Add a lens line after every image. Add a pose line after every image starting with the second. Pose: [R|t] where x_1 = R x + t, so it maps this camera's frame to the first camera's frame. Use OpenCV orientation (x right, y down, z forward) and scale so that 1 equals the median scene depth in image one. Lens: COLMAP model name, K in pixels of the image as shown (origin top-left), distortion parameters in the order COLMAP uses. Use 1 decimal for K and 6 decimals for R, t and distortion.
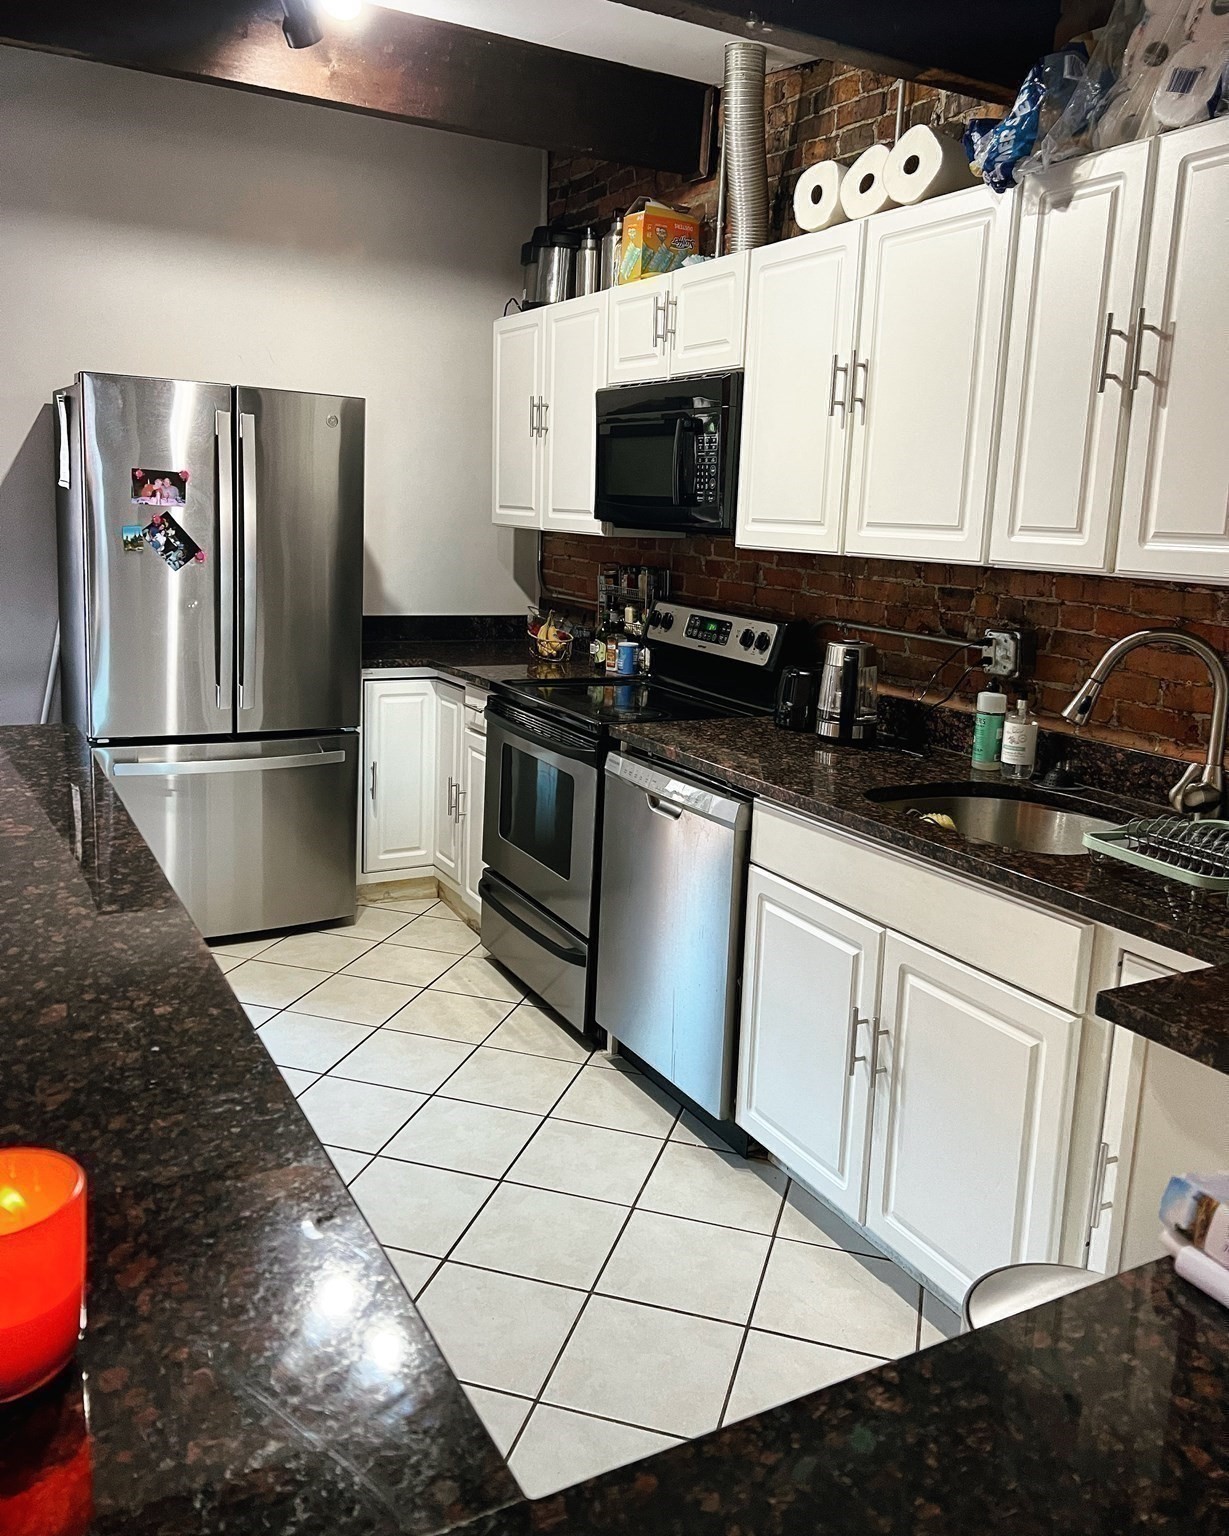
lens RADIAL K [[1242.0, 0, 611.9], [0, 1242.0, 719.6], [0, 0, 1]] dist [0.009265, 0.009482]
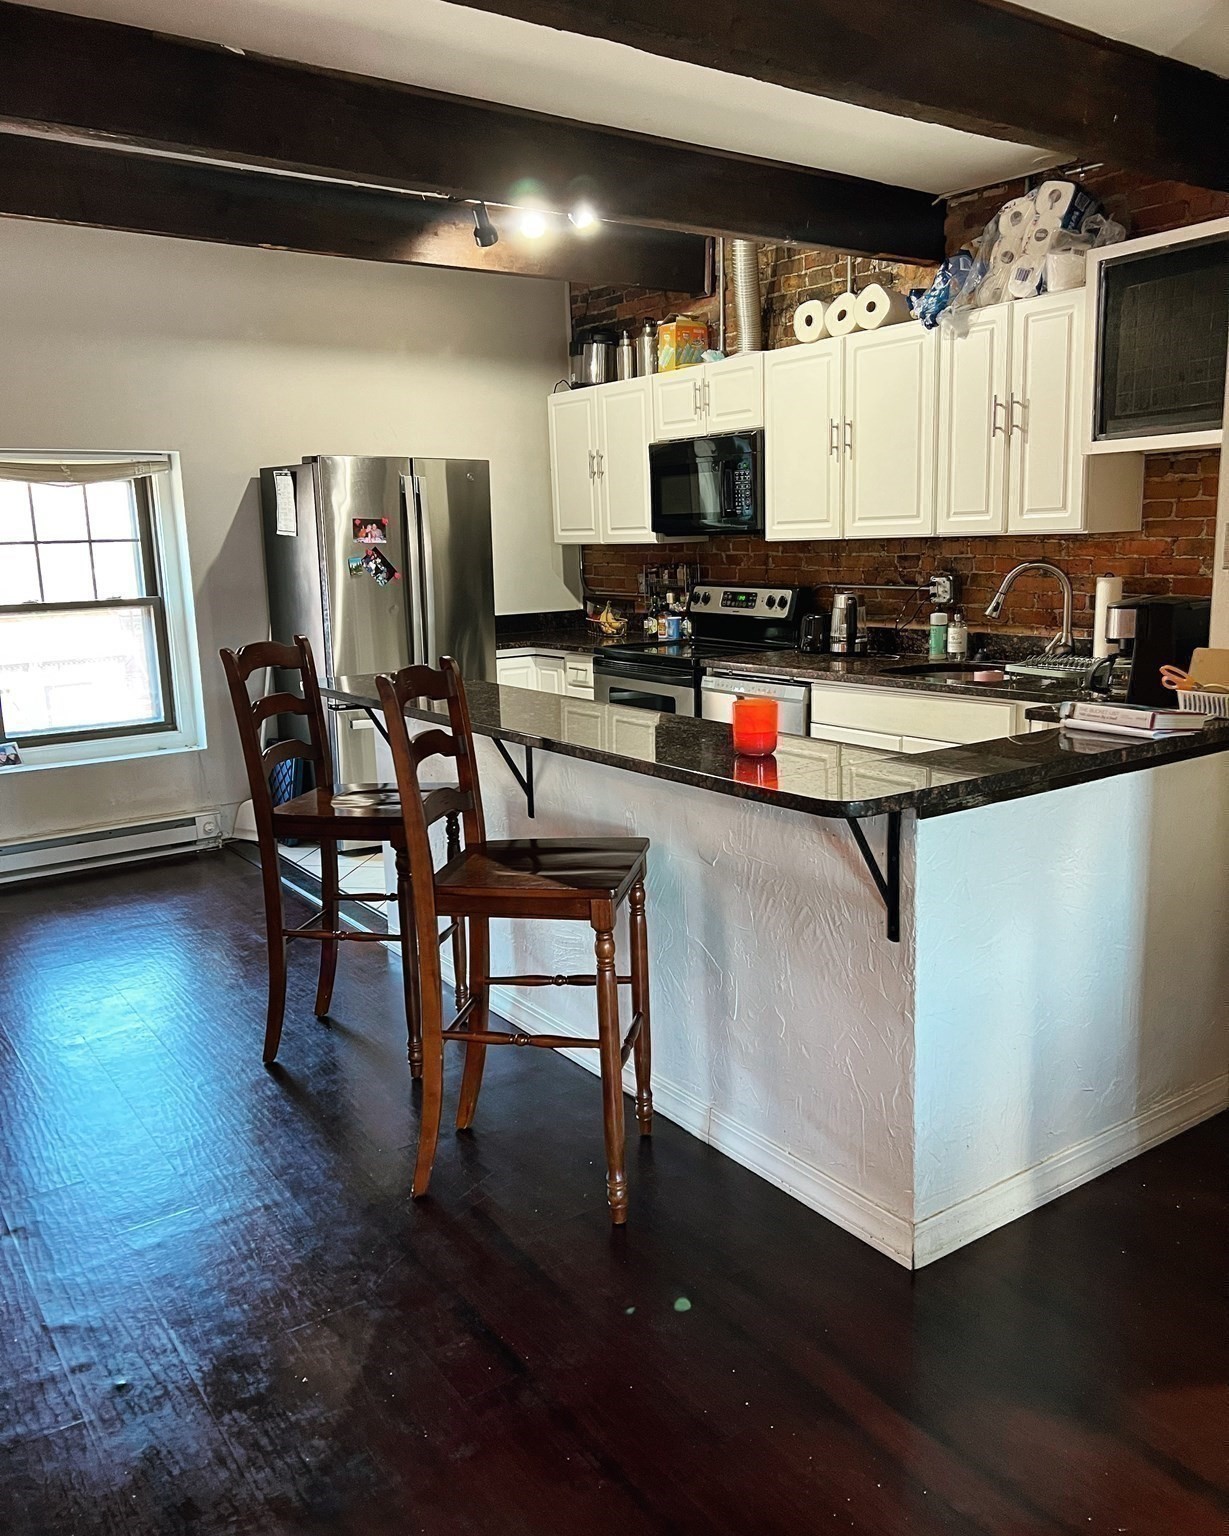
lens RADIAL K [[1250.5, 0, 614.5], [0, 1250.5, 768.0], [0, 0, 1]] dist [0.027925, -0.005810]
pose [[0.990751, -0.090045, 0.101515, -0.296339], [0.088456, 0.995878, 0.020056, 0.105271], [-0.102902, -0.010891, 0.994632, -0.599184]]
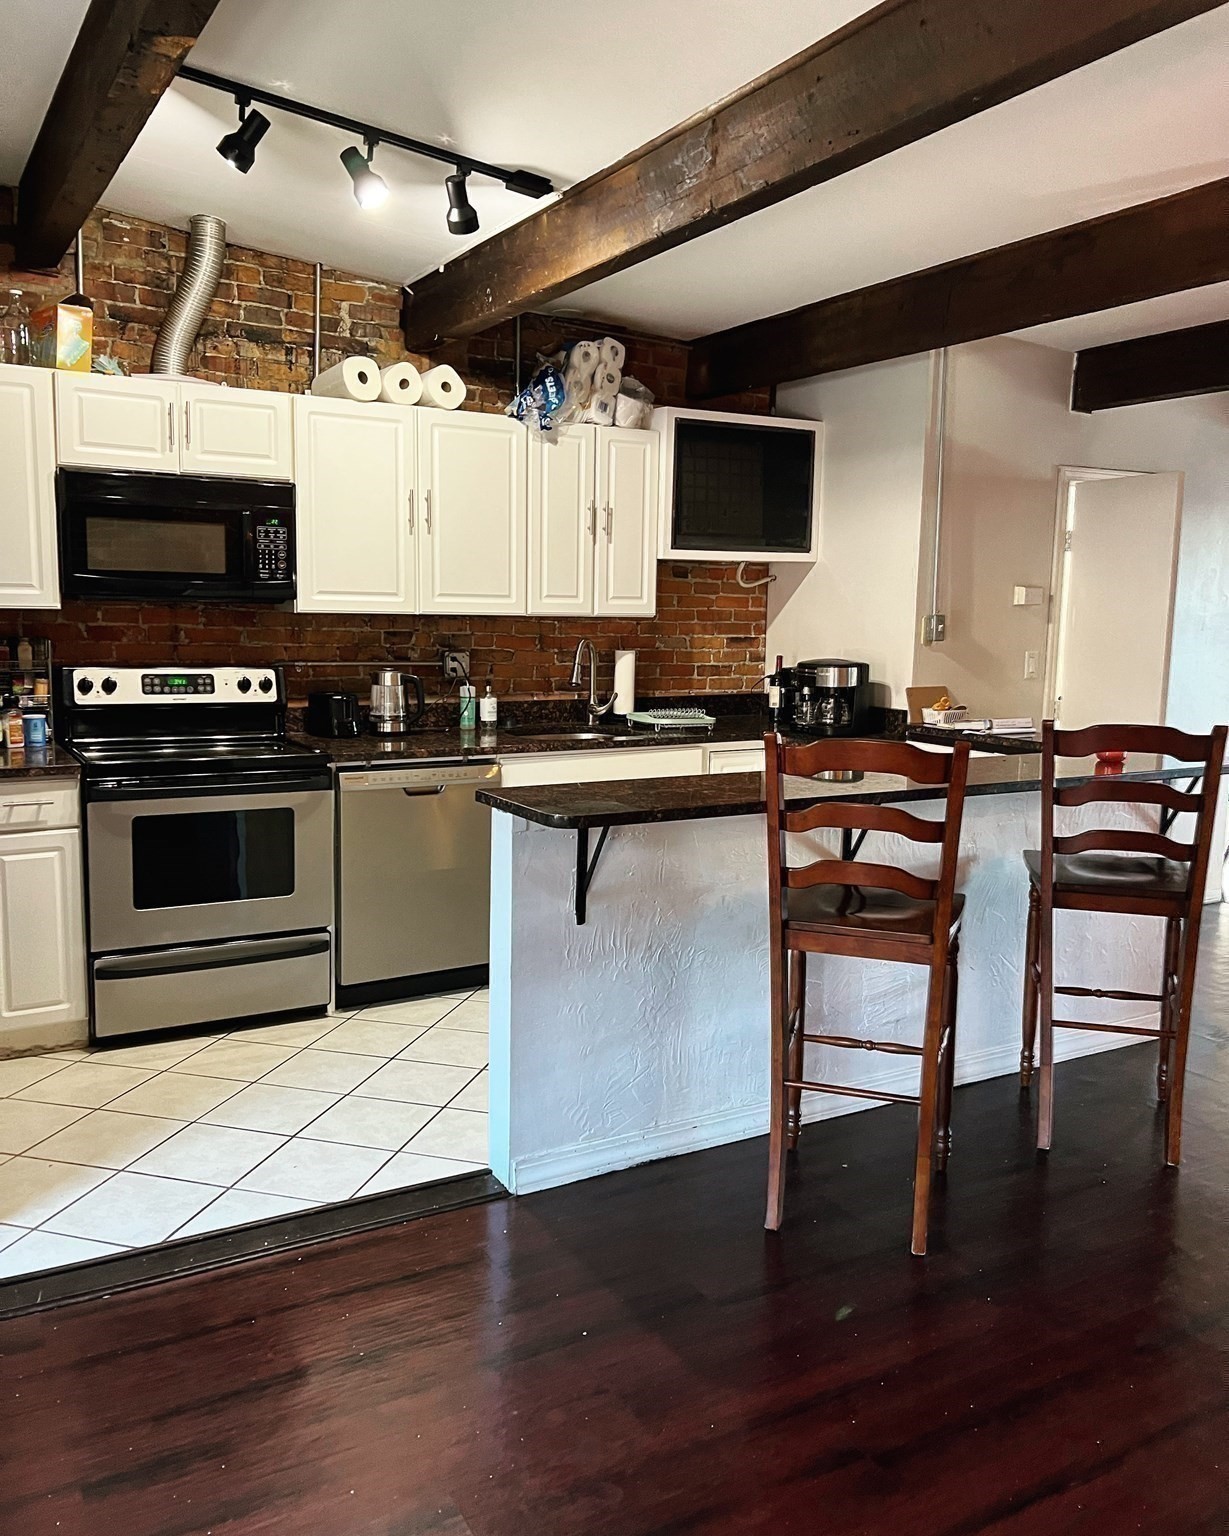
lens RADIAL K [[1250.5, 0, 614.5], [0, 1250.5, 768.0], [0, 0, 1]] dist [0.027925, -0.005810]
pose [[-0.020981, -0.172665, 0.984757, -1.358156], [0.147789, 0.973617, 0.173861, -0.171383], [-0.988796, 0.149184, 0.005091, 0.724737]]
